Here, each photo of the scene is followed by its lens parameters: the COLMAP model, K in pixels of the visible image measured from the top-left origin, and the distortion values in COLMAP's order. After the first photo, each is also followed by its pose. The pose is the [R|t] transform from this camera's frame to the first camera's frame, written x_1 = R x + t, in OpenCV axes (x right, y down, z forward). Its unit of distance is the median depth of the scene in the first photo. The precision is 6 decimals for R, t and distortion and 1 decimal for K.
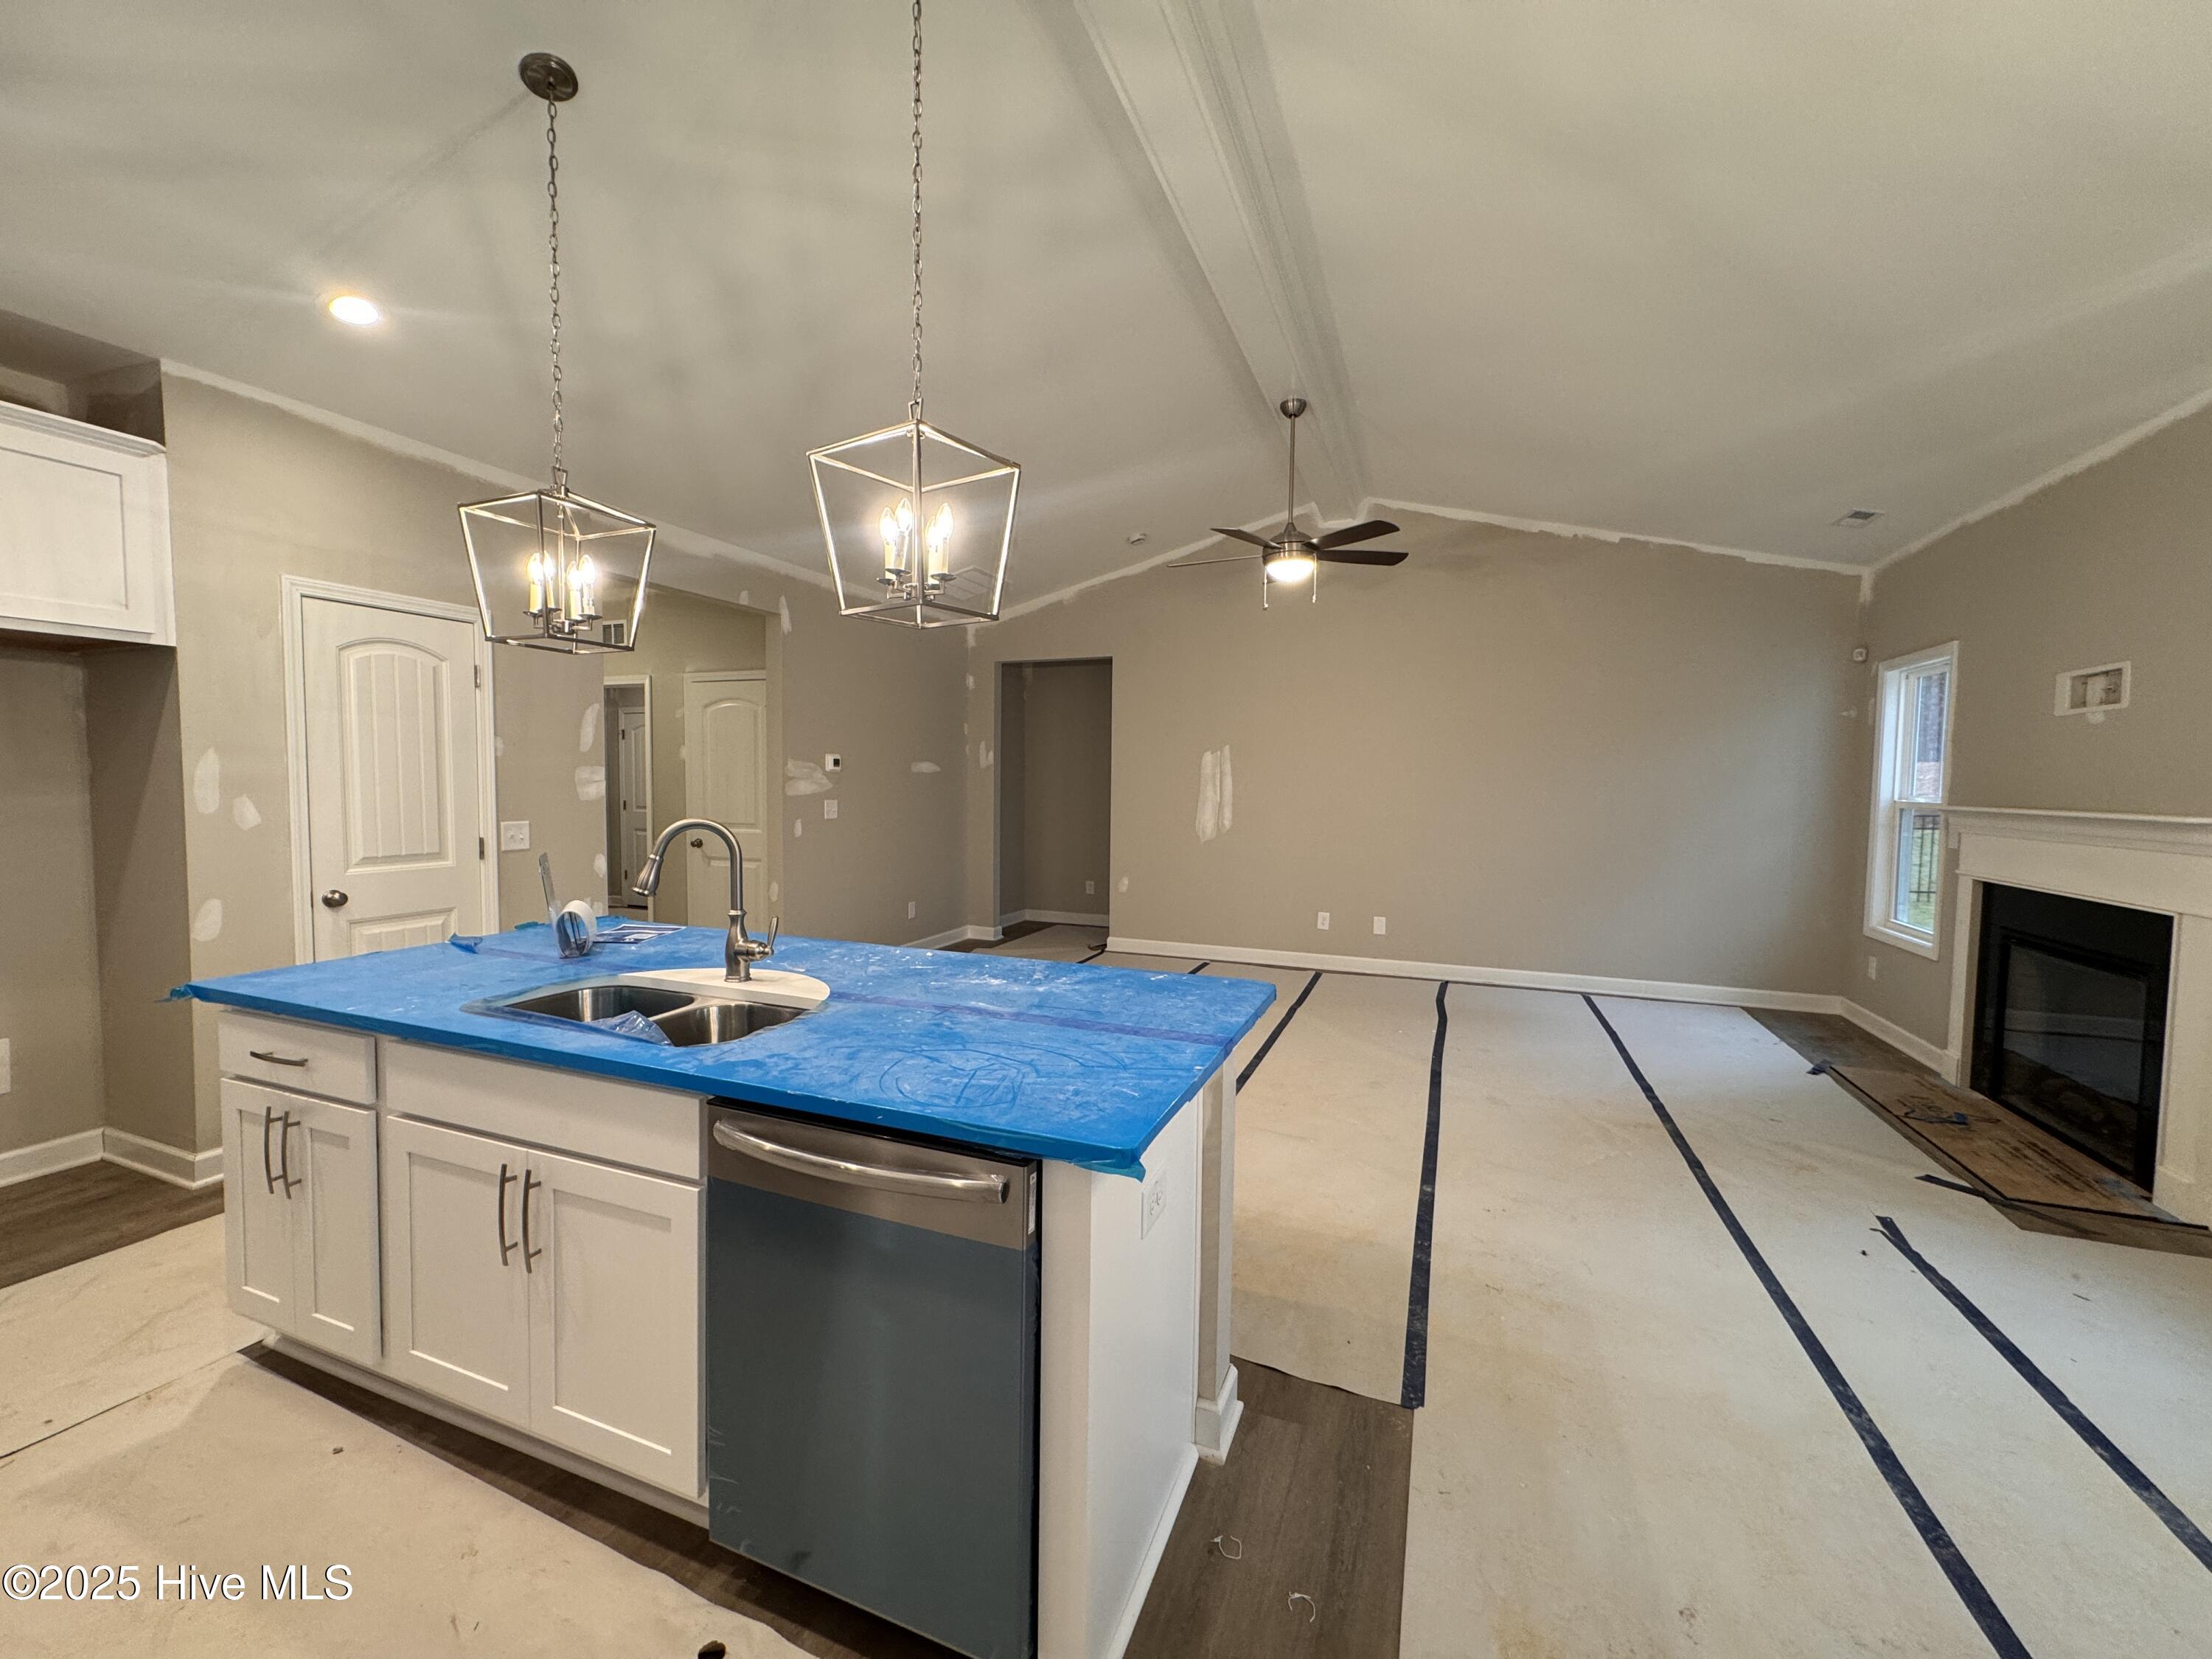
lens RADIAL K [[879.9, 0, 1104.5], [0, 879.9, 826.9], [0, 0, 1]] dist [-0.002377, -0.000473]
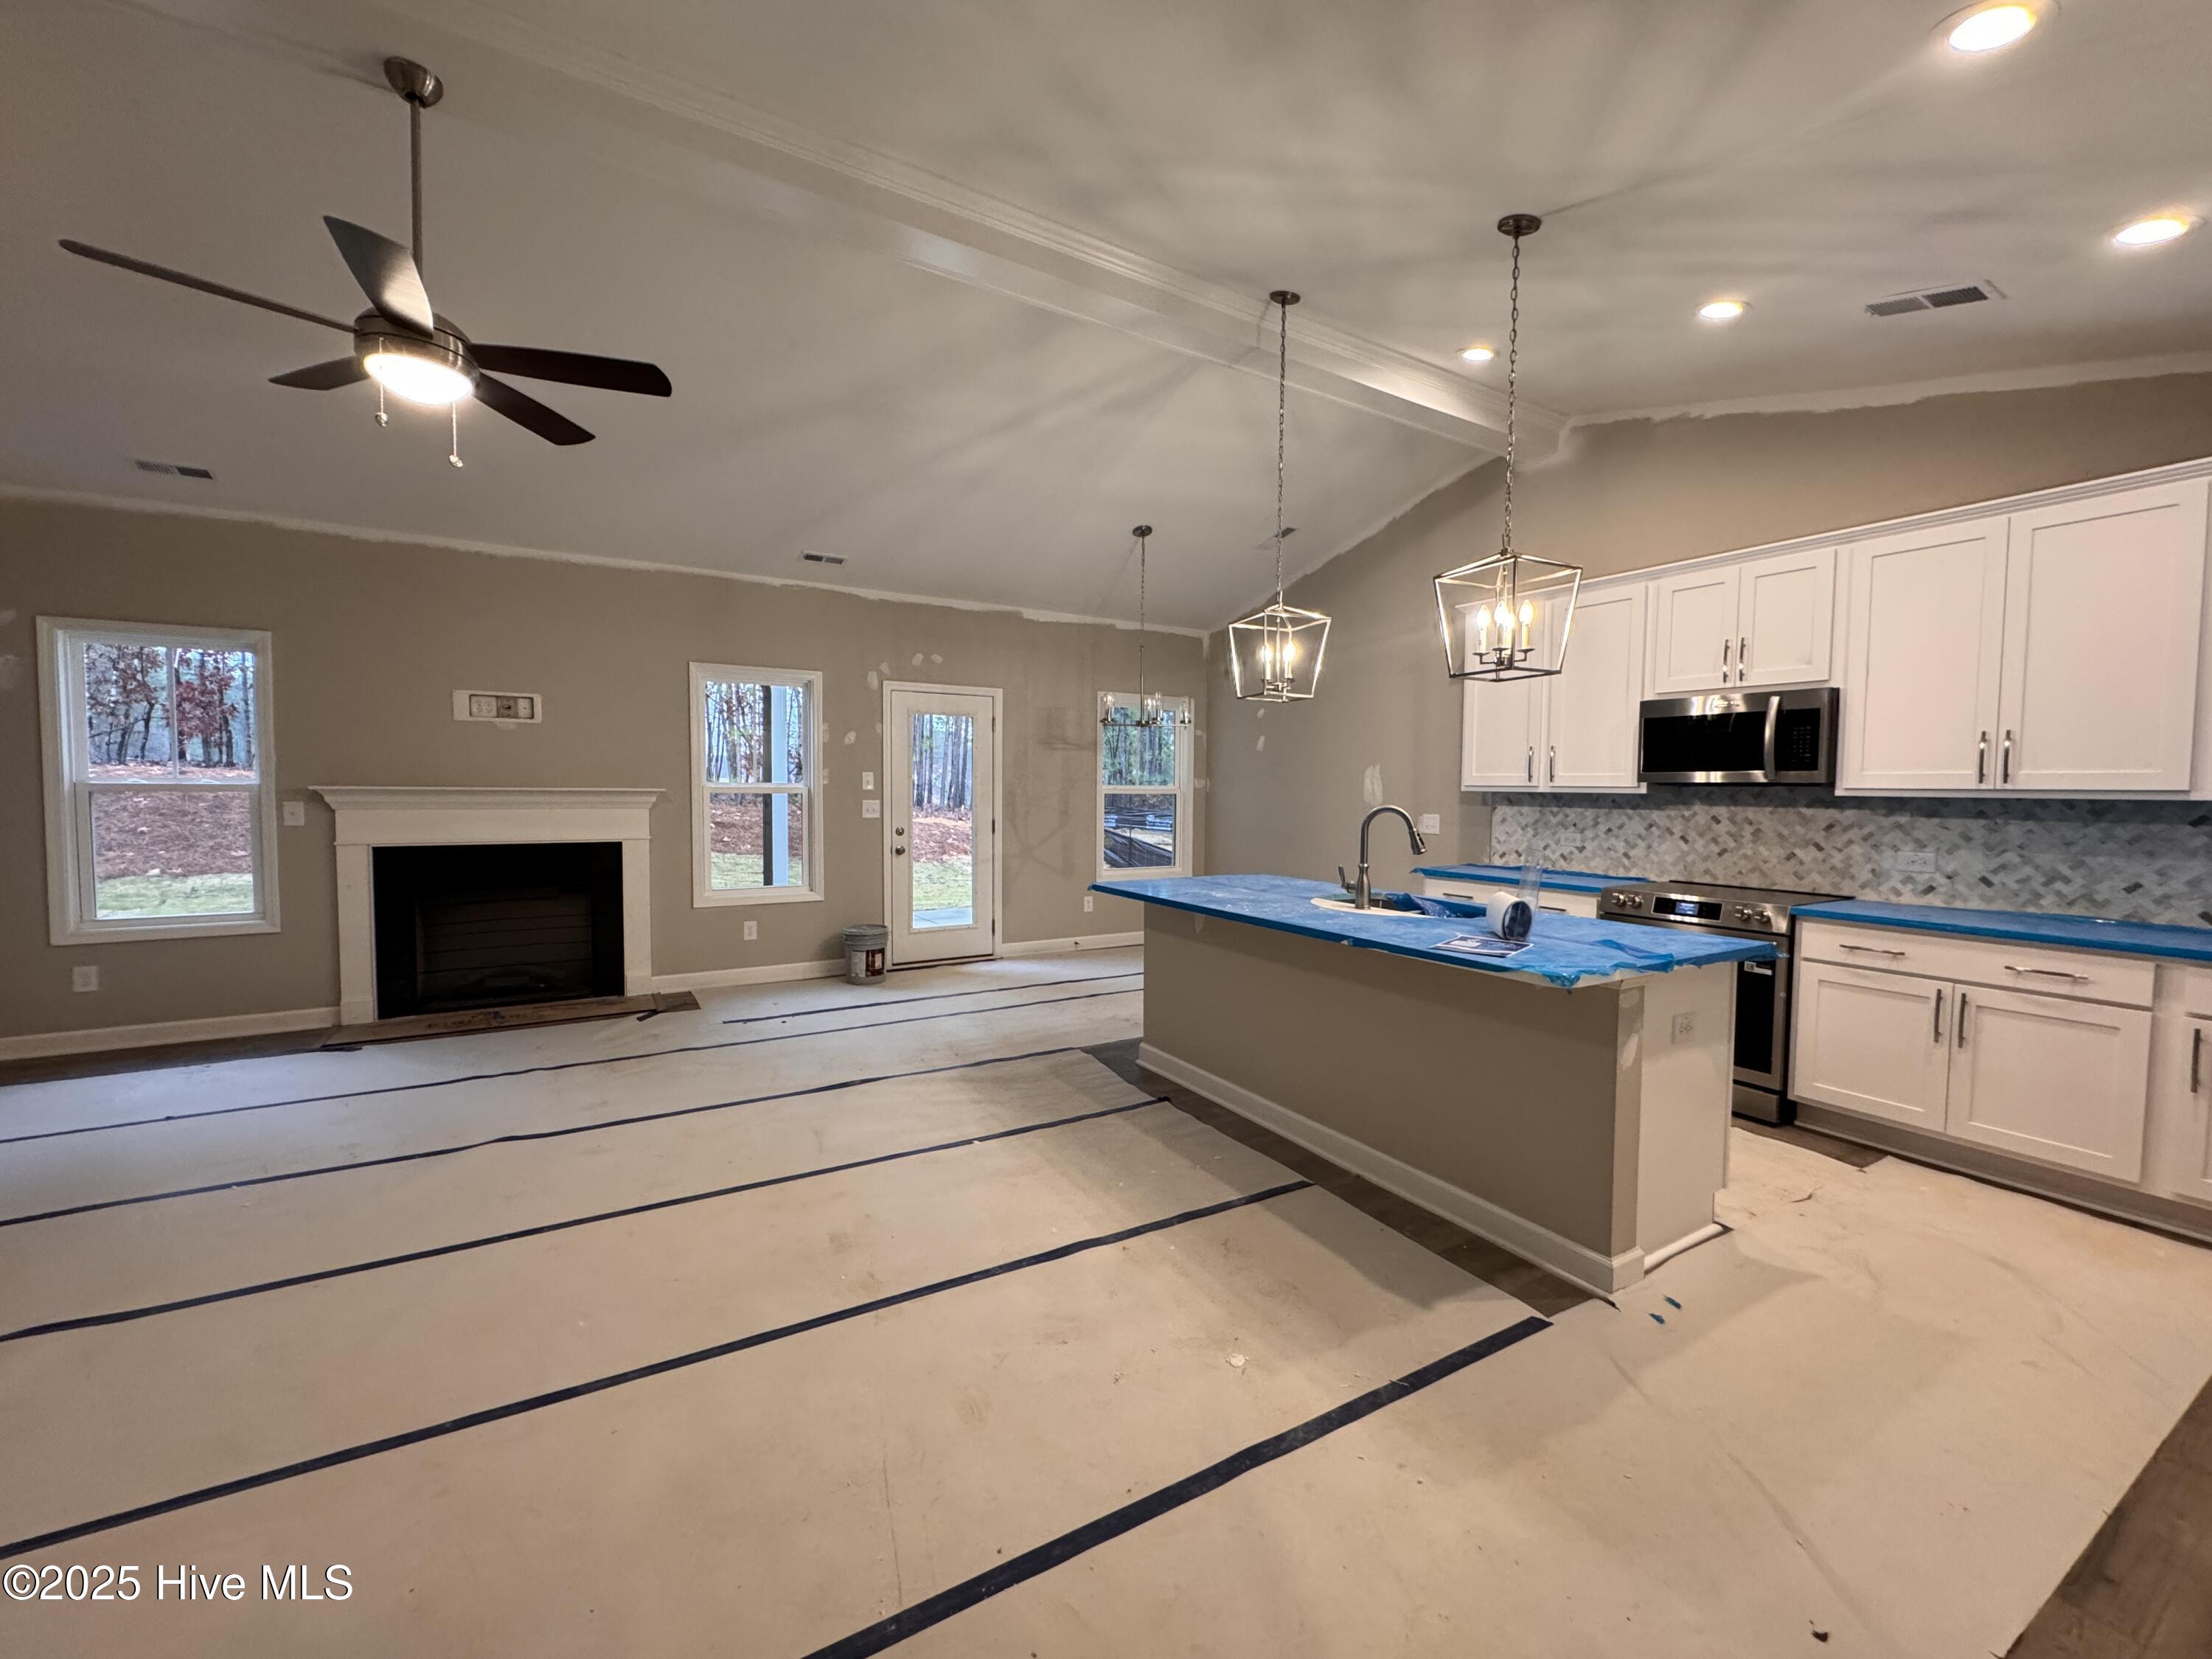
lens RADIAL K [[879.9, 0, 1104.5], [0, 879.9, 826.9], [0, 0, 1]] dist [-0.002377, -0.000473]
pose [[-0.791428, -0.046838, 0.609465, -0.591527], [0.014888, 0.995287, 0.095822, -0.075656], [-0.611081, 0.084910, -0.787001, 1.476822]]
